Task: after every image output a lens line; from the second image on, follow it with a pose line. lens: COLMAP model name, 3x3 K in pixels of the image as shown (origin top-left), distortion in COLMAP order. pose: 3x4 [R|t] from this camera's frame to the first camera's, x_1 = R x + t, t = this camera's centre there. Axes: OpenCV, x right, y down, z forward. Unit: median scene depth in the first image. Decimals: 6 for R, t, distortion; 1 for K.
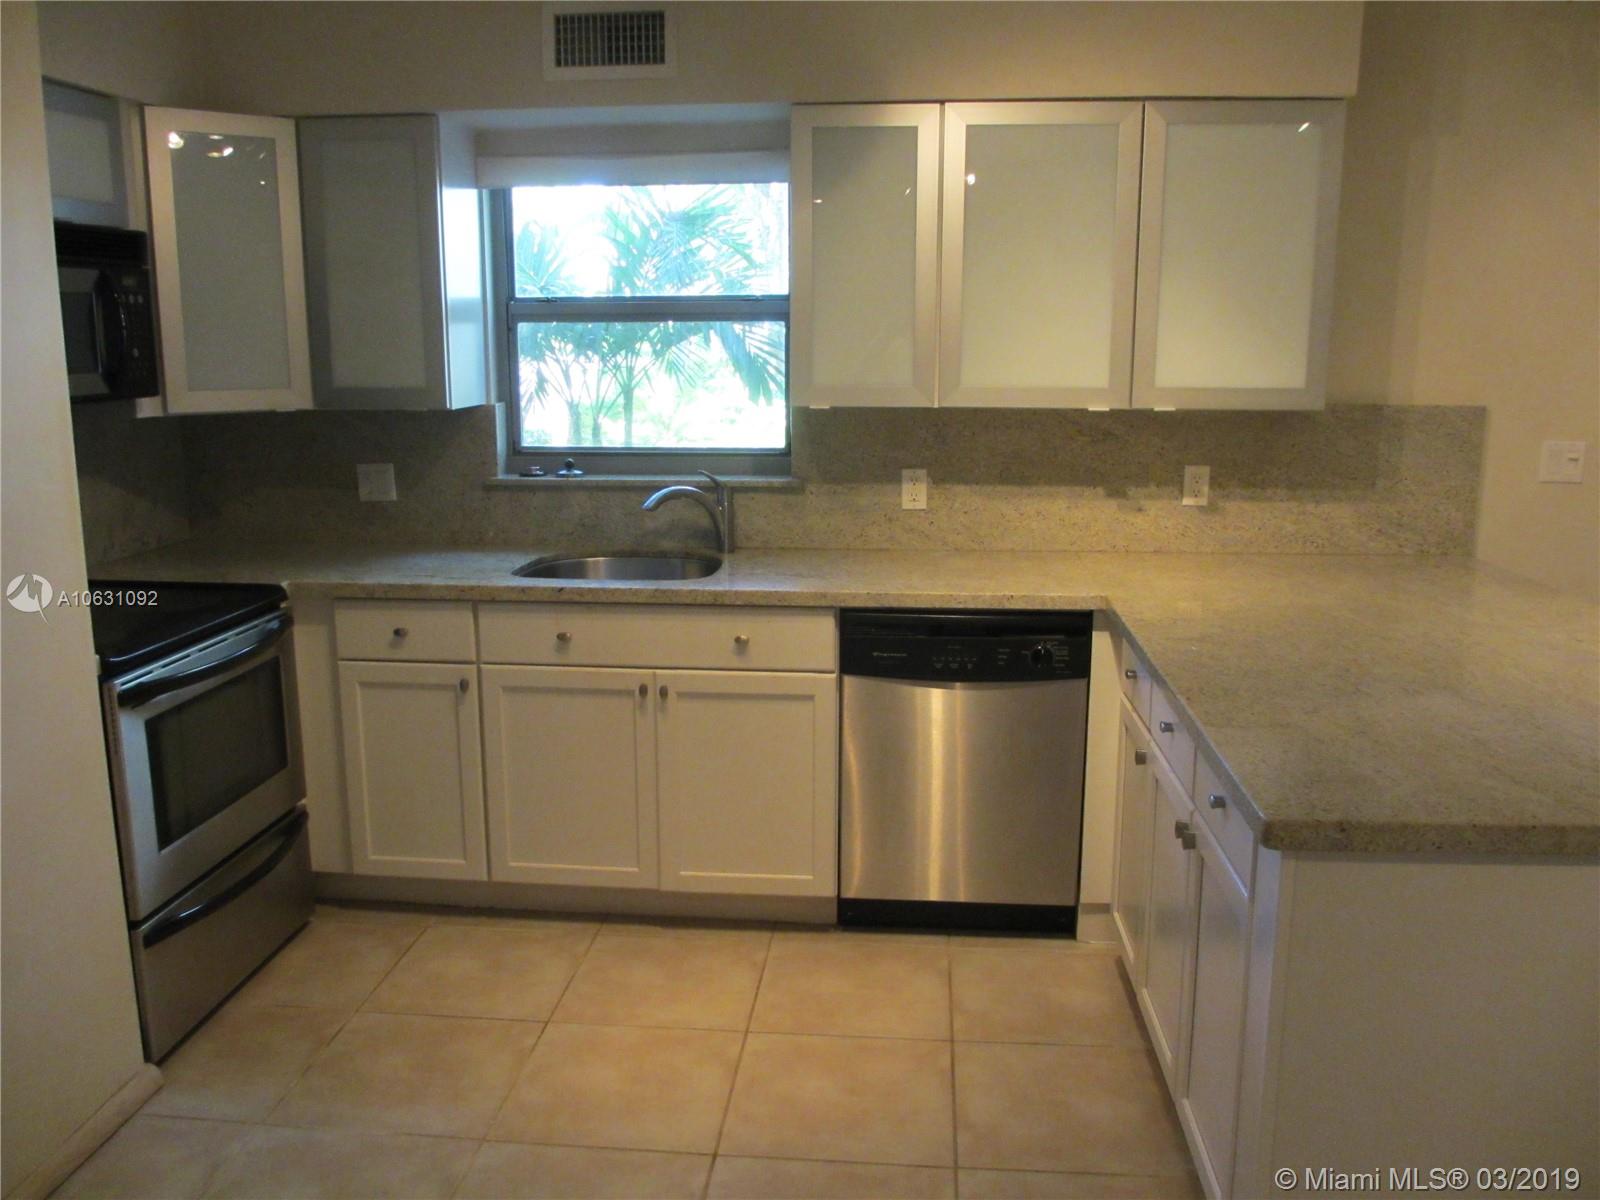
lens RADIAL K [[1325.7, 0, 796.2], [0, 1325.7, 598.0], [0, 0, 1]] dist [-0.051413, -0.001421]
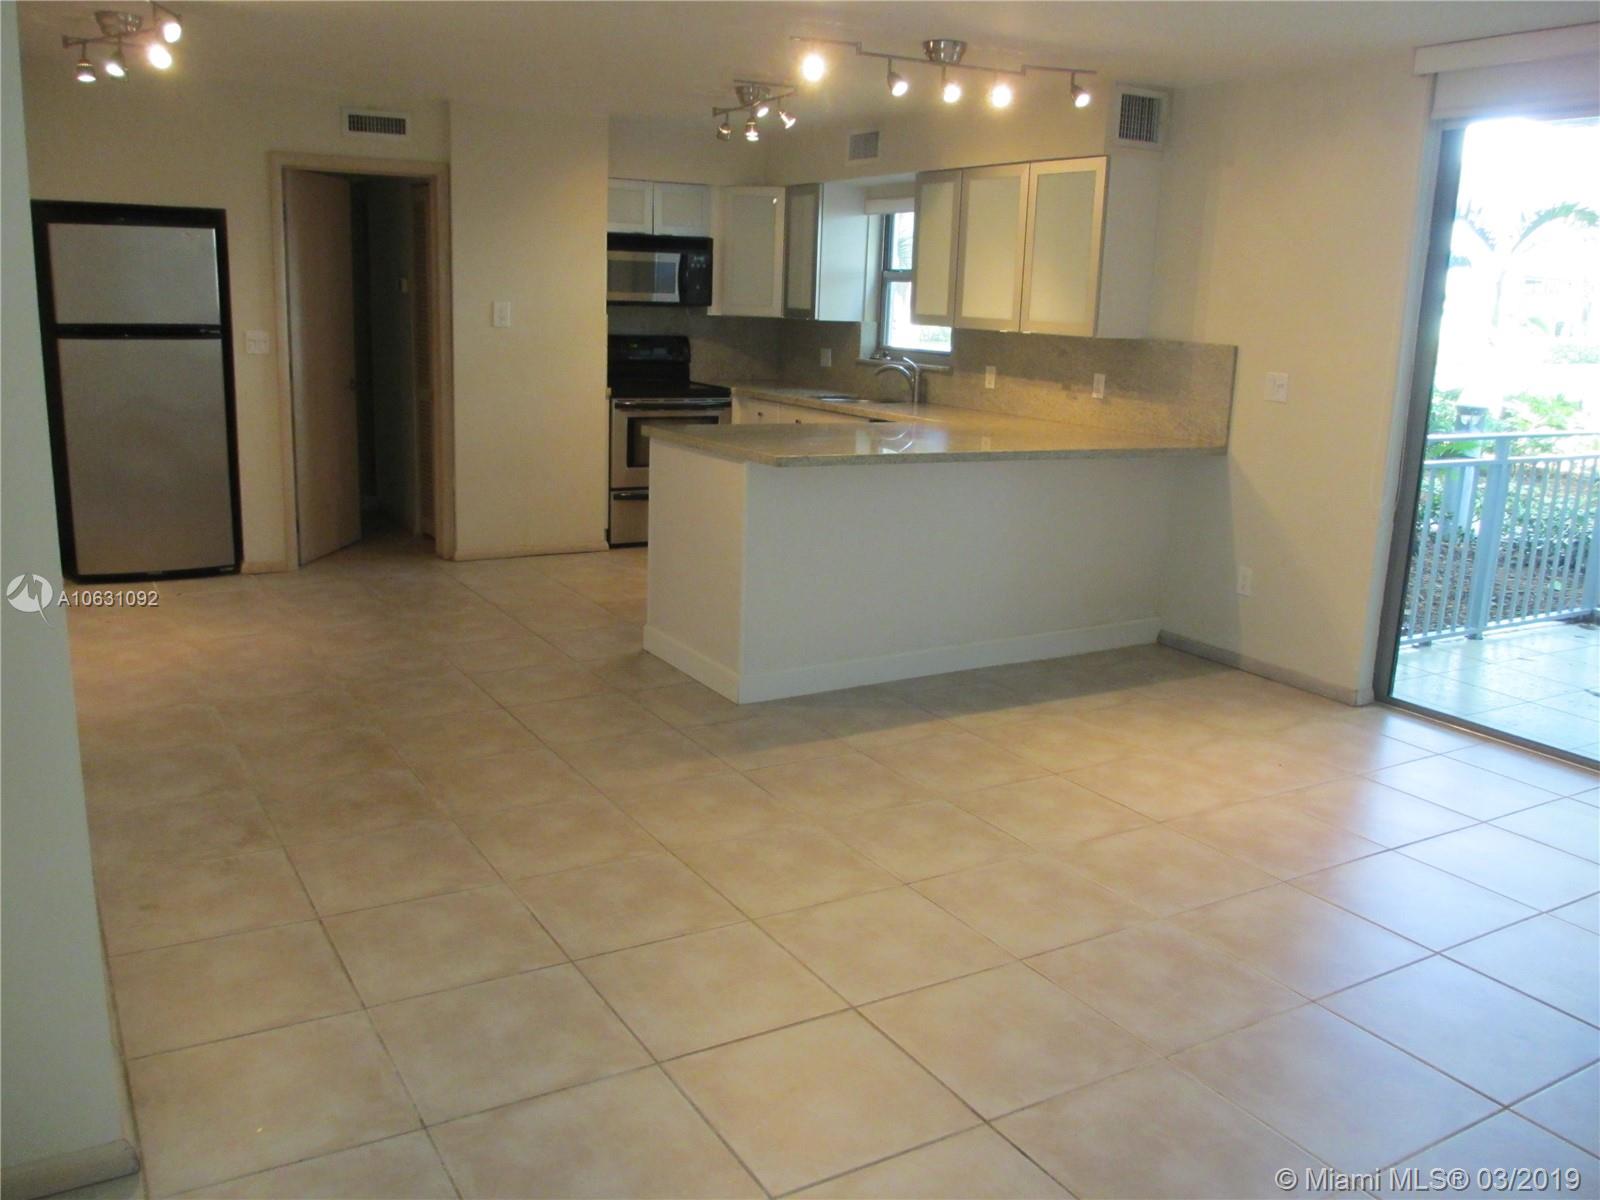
lens RADIAL K [[1325.7, 0, 799.8], [0, 1325.7, 597.5], [0, 0, 1]] dist [-0.051413, -0.001421]
pose [[0.599799, 0.203078, -0.773951, 1.419319], [-0.193365, 0.975376, 0.106076, 0.071257], [0.776435, 0.086031, 0.624298, -0.309641]]
